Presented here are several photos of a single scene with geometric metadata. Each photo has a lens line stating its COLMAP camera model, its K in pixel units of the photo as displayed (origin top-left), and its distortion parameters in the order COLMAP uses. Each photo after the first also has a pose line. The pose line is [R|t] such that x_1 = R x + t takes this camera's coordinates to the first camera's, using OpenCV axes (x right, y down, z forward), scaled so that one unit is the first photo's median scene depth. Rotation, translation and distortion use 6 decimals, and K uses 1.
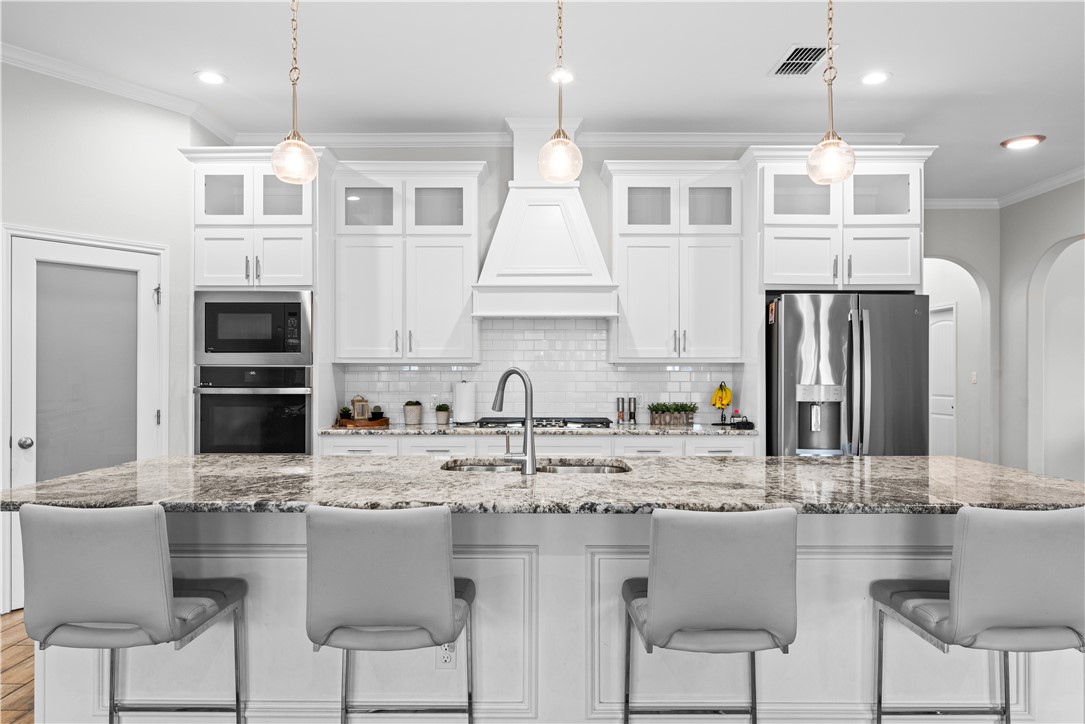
lens RADIAL K [[711.3, 0, 542.8], [0, 711.3, 372.2], [0, 0, 1]] dist [-0.004484, 0.002779]
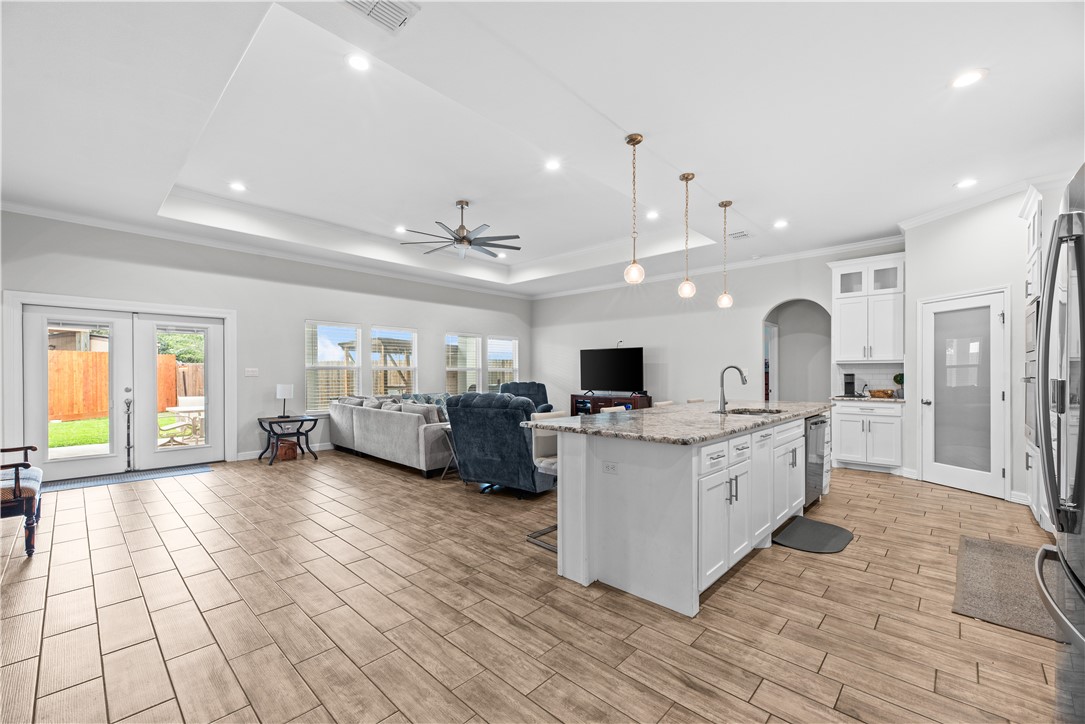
lens RADIAL K [[444.4, 0, 540.5], [0, 444.4, 373.9], [0, 0, 1]] dist [0.004828, -0.001639]
pose [[-0.678878, 0.001601, -0.734249, 0.826277], [0.001374, 0.999999, 0.000910, 0.011492], [0.734249, -0.000391, -0.678880, 0.876973]]
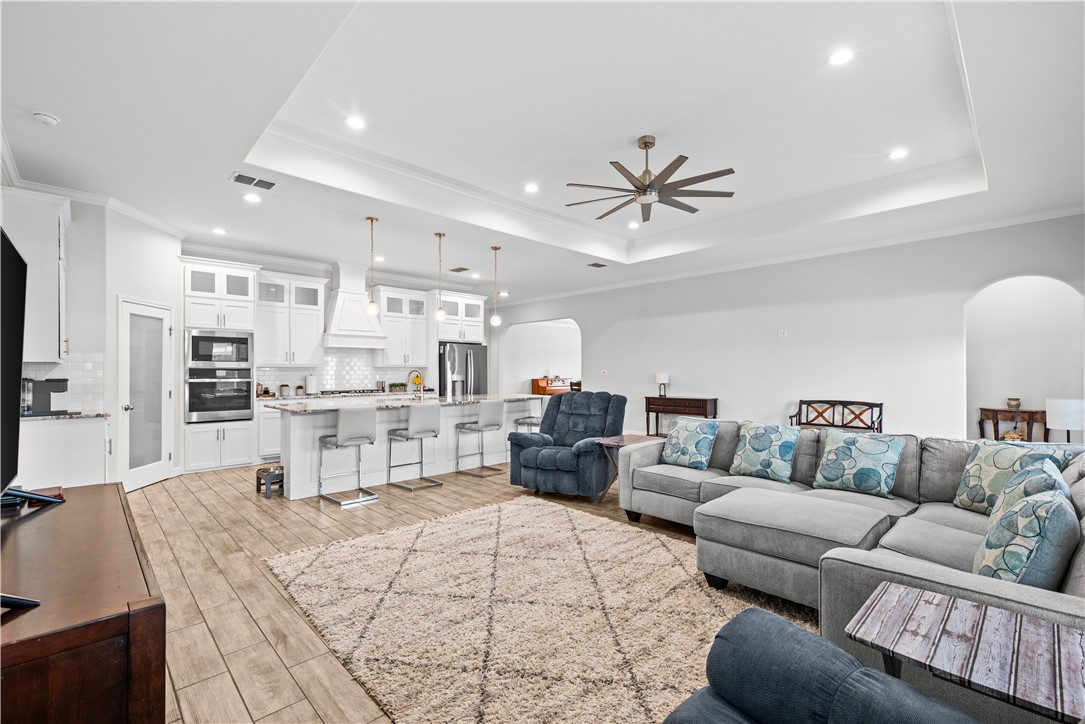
lens RADIAL K [[471.4, 0, 540.0], [0, 471.4, 368.2], [0, 0, 1]] dist [0.004956, -0.000621]
pose [[0.714980, 0.002091, 0.699142, -0.686692], [0.000839, 0.999992, -0.003849, -0.002095], [-0.699145, 0.003338, 0.714972, -0.593804]]
